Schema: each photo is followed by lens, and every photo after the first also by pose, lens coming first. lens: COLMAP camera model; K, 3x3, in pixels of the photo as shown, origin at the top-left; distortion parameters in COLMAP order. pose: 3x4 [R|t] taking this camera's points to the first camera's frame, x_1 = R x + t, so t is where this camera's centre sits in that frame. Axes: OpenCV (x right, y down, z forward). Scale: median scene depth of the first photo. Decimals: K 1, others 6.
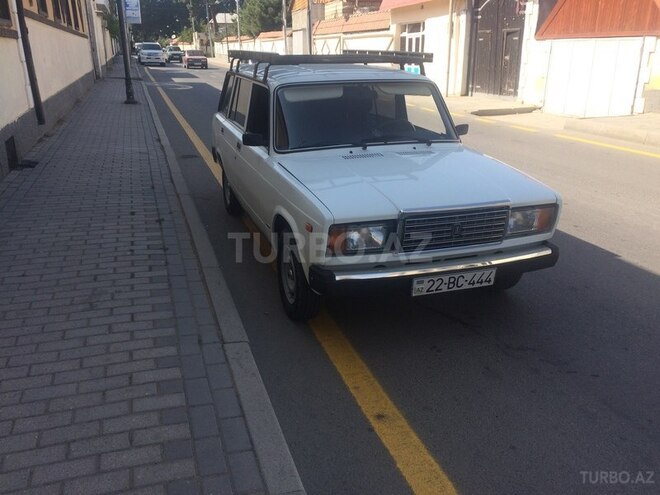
lens RADIAL K [[566.9, 0, 328.1], [0, 566.9, 252.3], [0, 0, 1]] dist [0.091744, -0.131364]
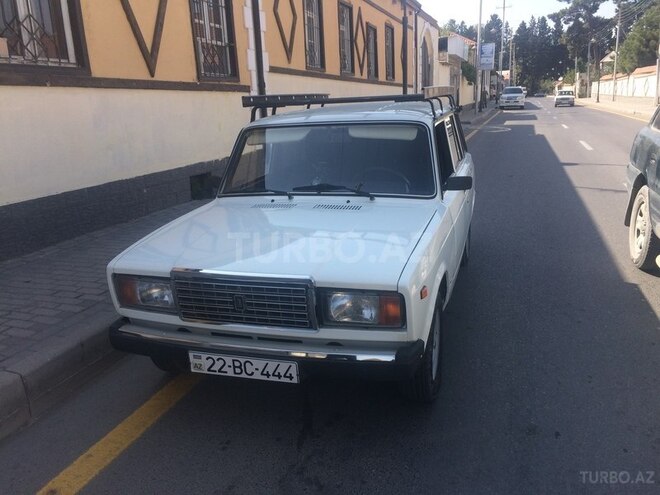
lens RADIAL K [[566.9, 0, 328.1], [0, 566.9, 252.3], [0, 0, 1]] dist [0.091744, -0.131364]
pose [[0.801806, 0.119004, -0.585615, 0.303244], [-0.159667, 0.987006, -0.018041, -0.044251], [0.575858, 0.107969, 0.810389, 0.157892]]
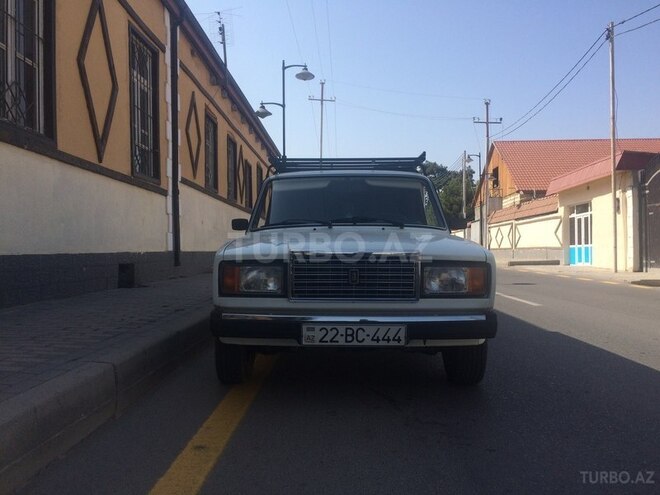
lens RADIAL K [[566.9, 0, 328.1], [0, 566.9, 252.3], [0, 0, 1]] dist [0.091744, -0.131364]
pose [[0.941061, -0.002193, -0.338229, 0.193484], [-0.110332, 0.943292, -0.313093, 0.085226], [0.319735, 0.331958, 0.887454, 0.053310]]
